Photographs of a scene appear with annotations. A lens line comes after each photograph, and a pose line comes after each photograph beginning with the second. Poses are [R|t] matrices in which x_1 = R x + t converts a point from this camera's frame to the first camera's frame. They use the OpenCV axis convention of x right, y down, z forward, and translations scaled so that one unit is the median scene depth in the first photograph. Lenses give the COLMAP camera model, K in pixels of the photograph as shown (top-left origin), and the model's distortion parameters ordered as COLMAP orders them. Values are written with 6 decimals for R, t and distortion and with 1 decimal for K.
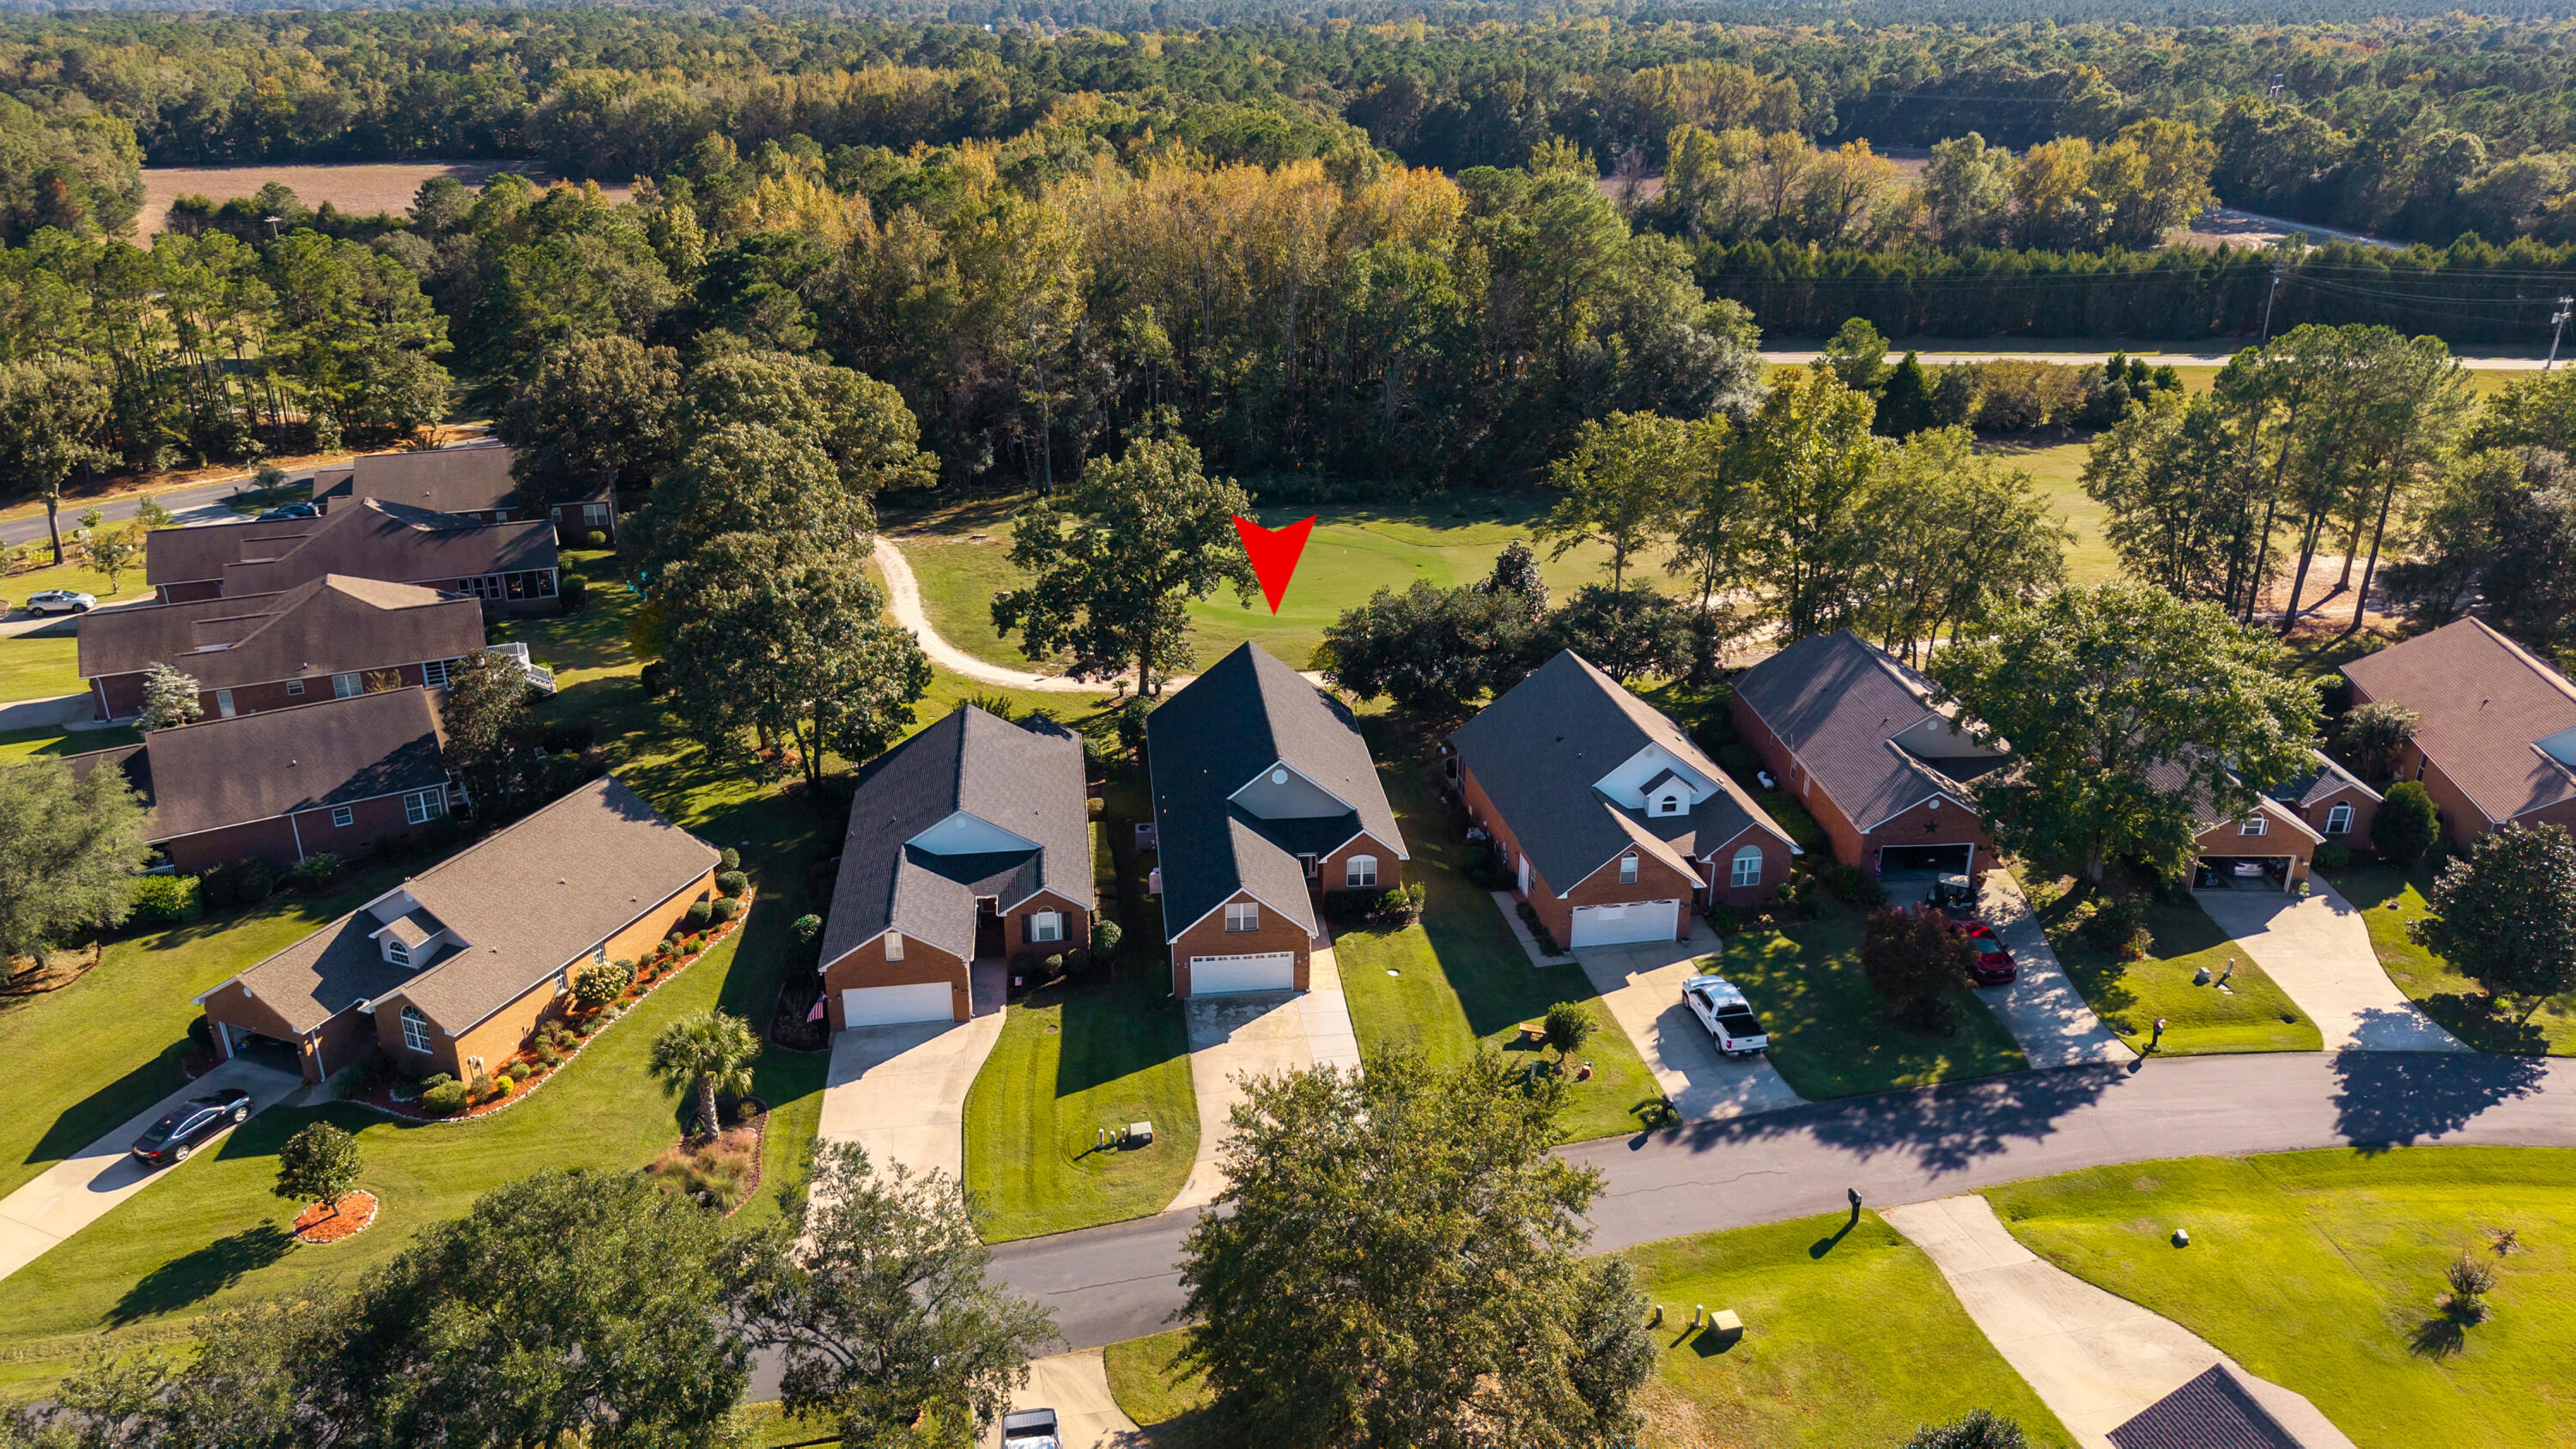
lens RADIAL K [[1732.6, 0, 1296.0], [0, 1732.6, 727.7], [0, 0, 1]] dist [0.023198, -0.006119]
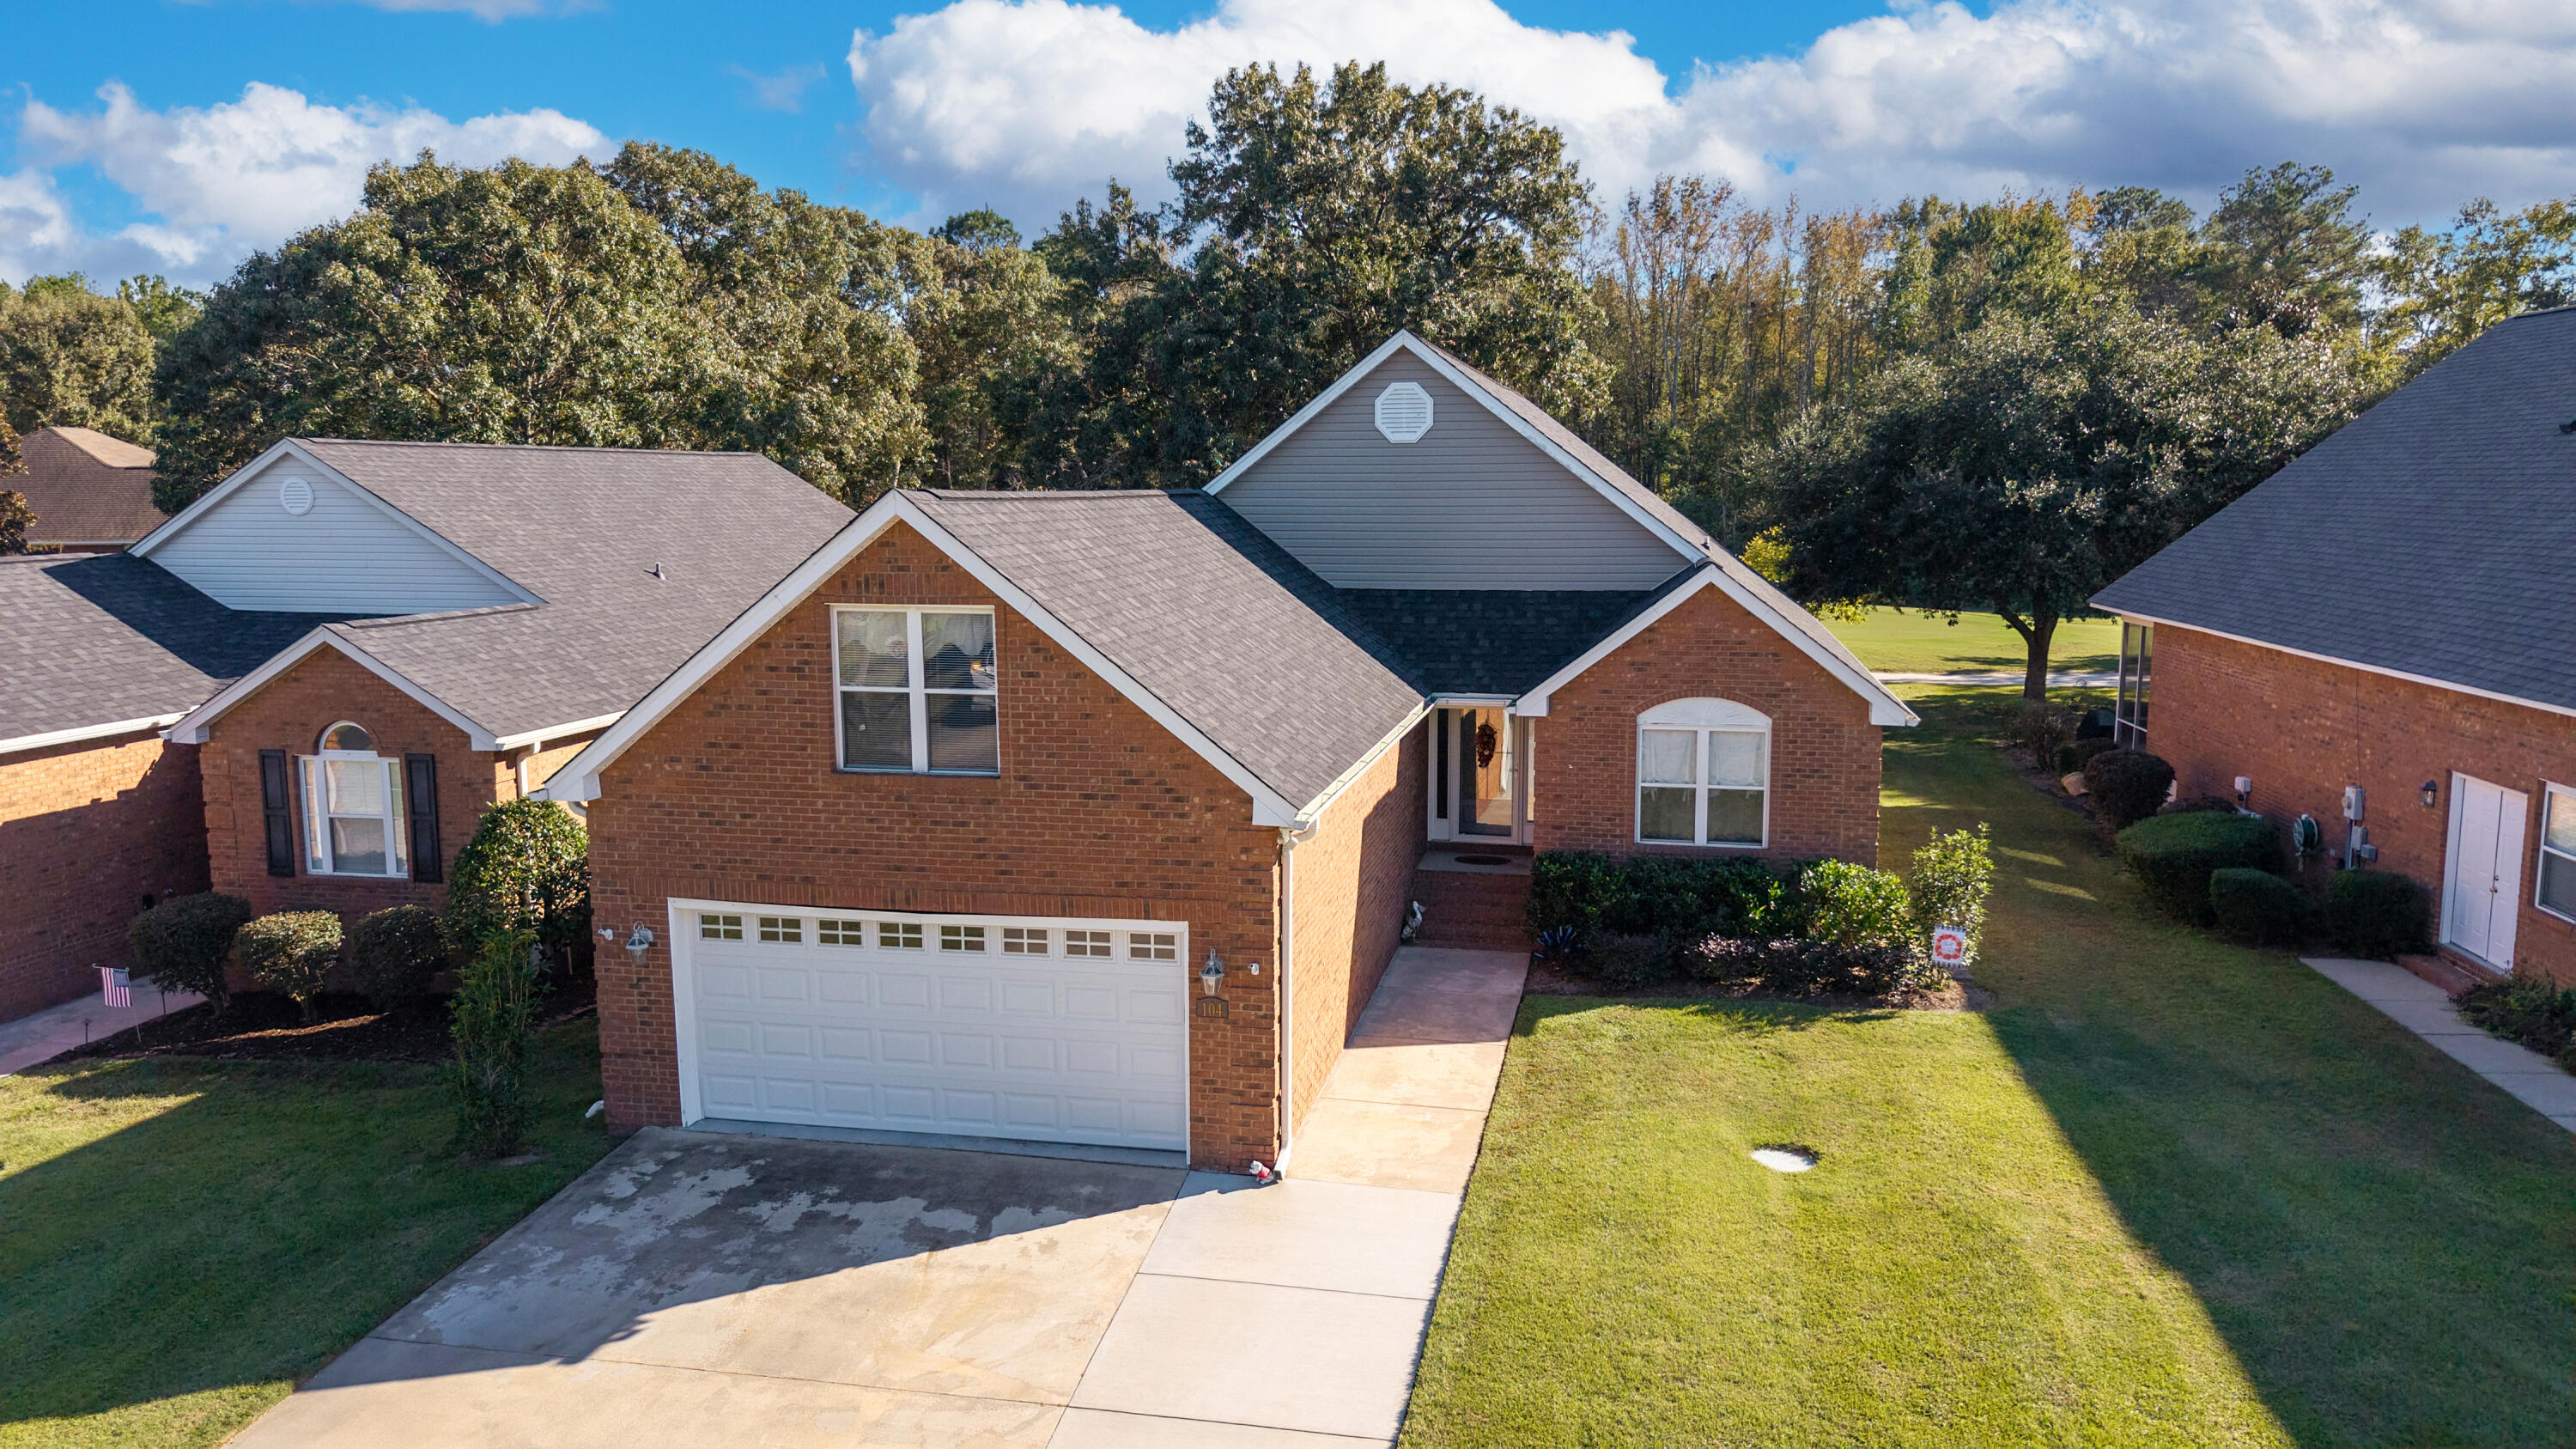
lens RADIAL K [[1728.7, 0, 1290.5], [0, 1728.7, 716.9], [0, 0, 1]] dist [0.012352, -0.003770]
pose [[0.944111, 0.032132, -0.328058, 0.051526], [-0.116989, 0.963110, -0.242349, 0.115227], [0.308169, 0.267184, 0.913042, 0.638149]]
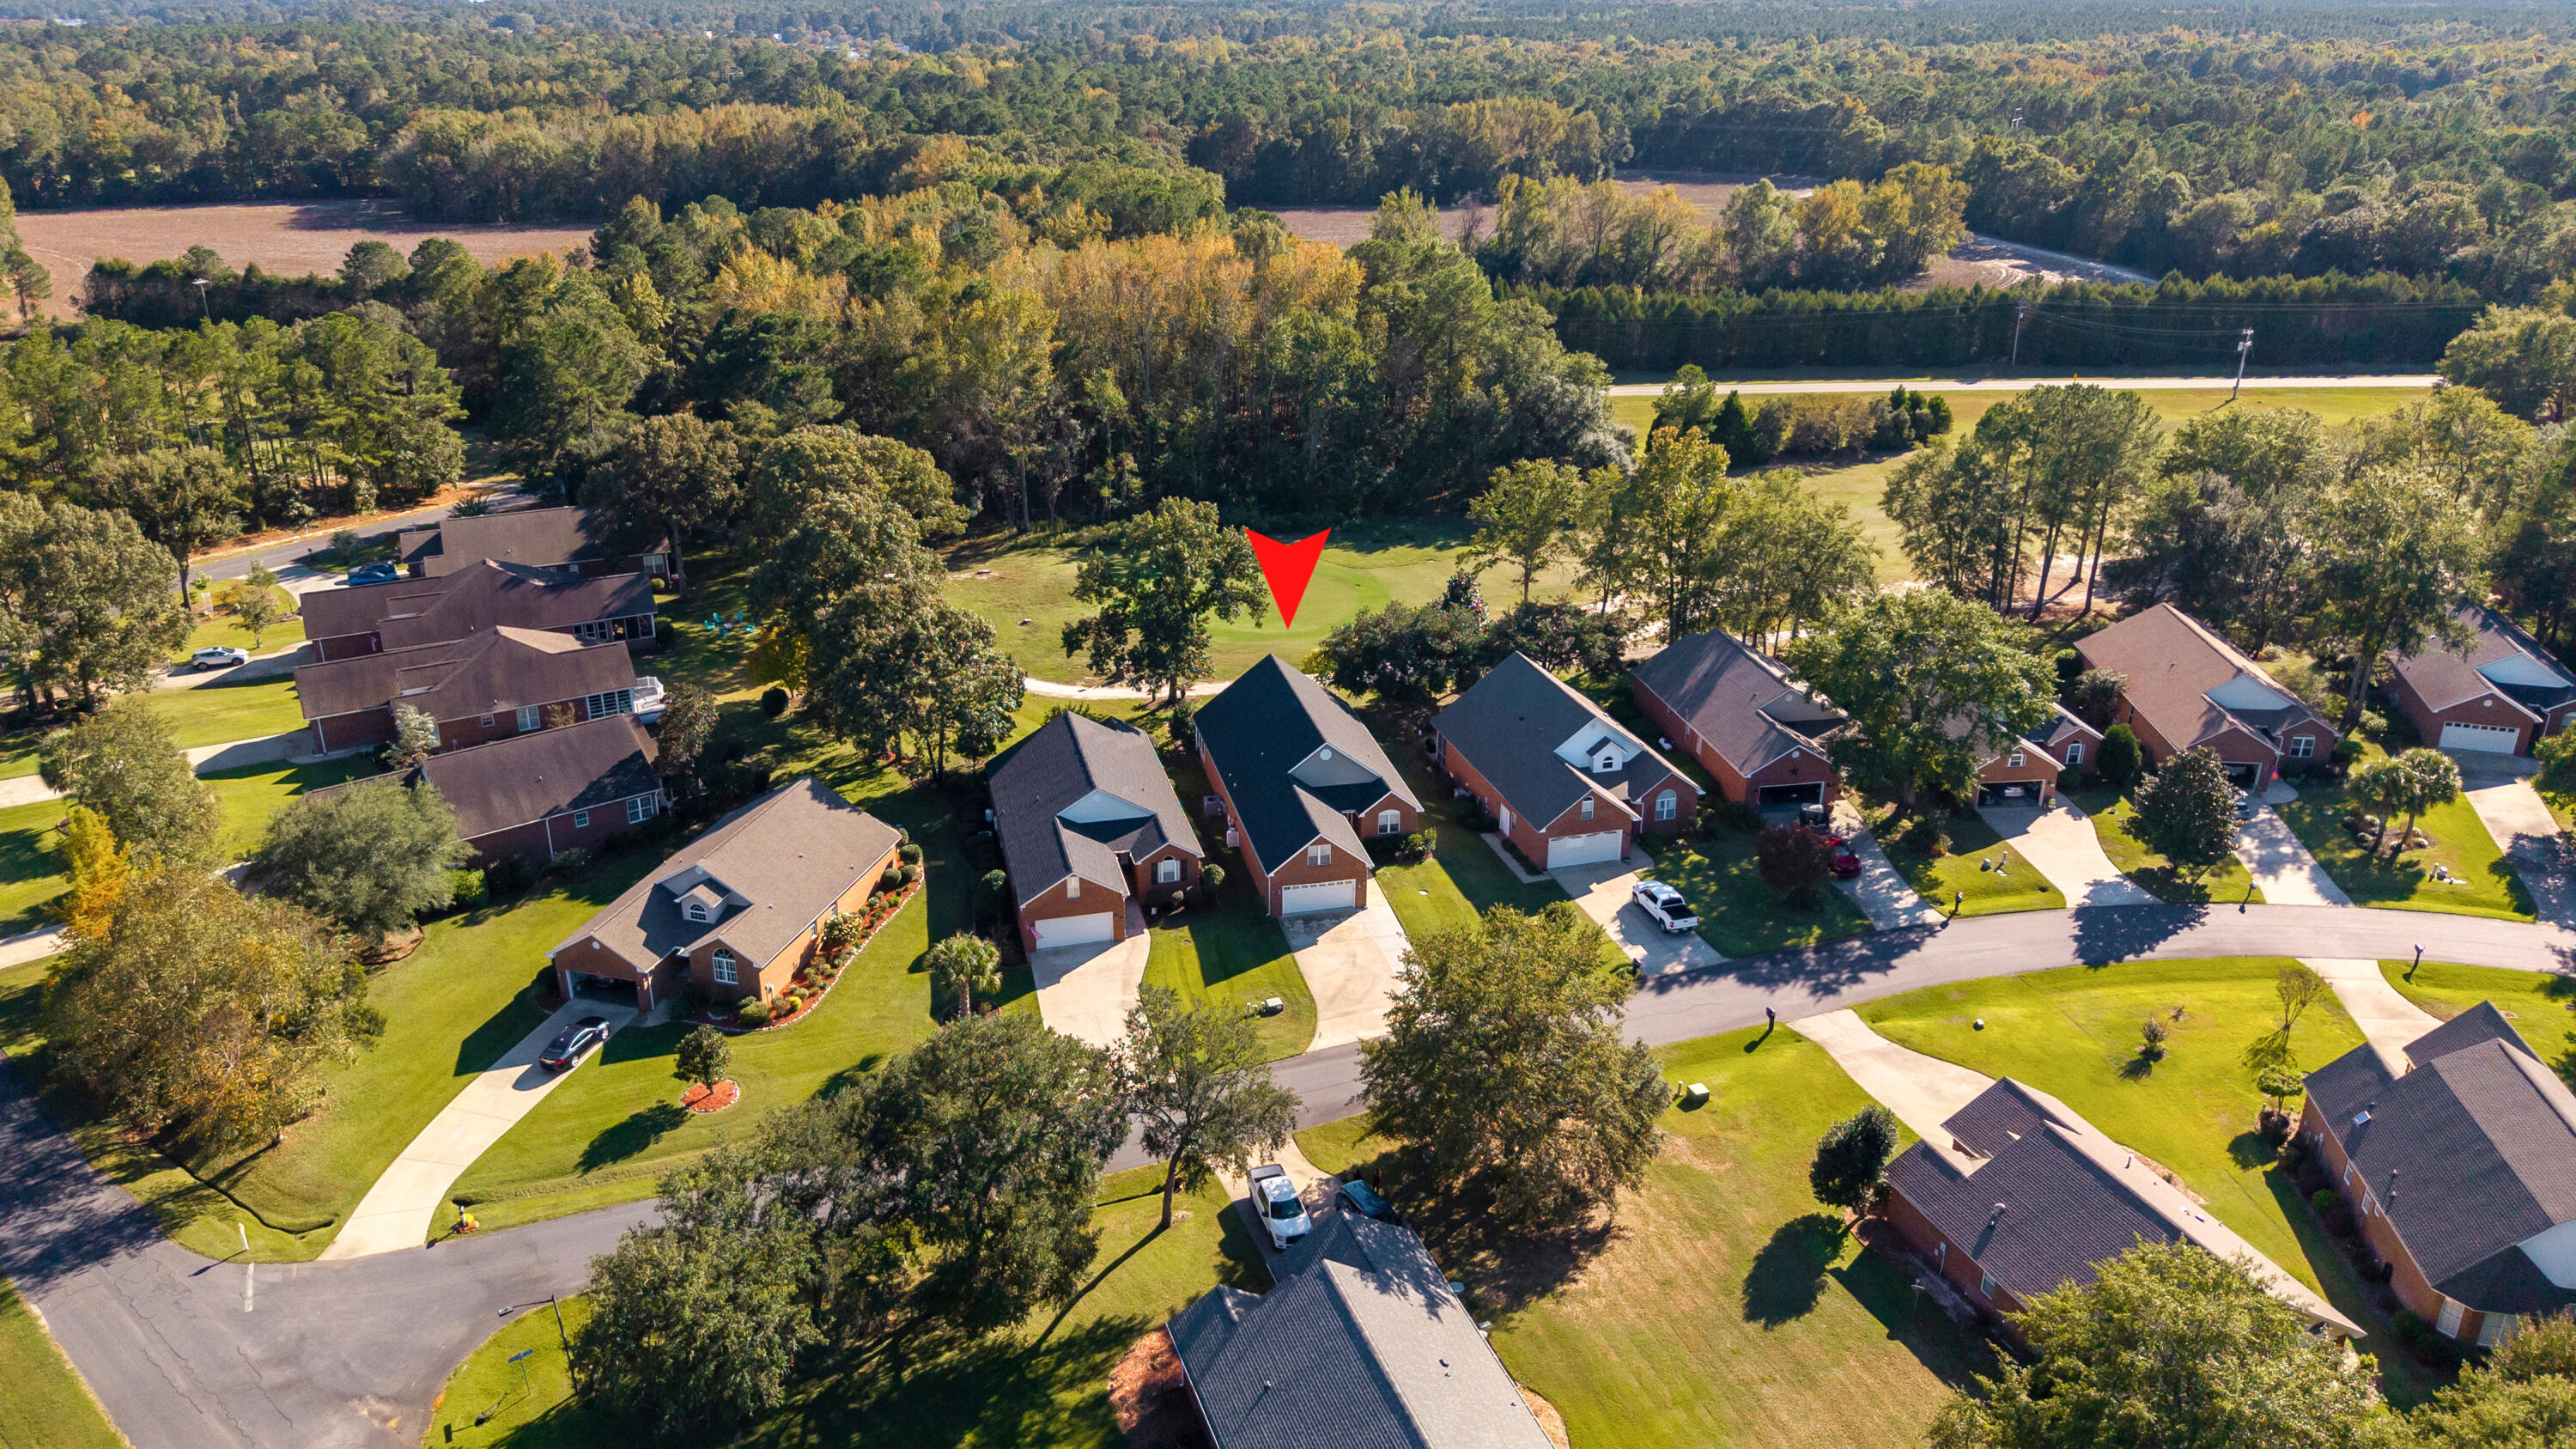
lens RADIAL K [[1727.4, 0, 1288.8], [0, 1727.4, 714.5], [0, 0, 1]] dist [0.054590, -0.062318]
pose [[0.993990, -0.040178, 0.101832, -0.144405], [0.041040, 0.999137, -0.006389, 0.003855], [-0.101488, 0.010530, 0.994781, -0.277554]]
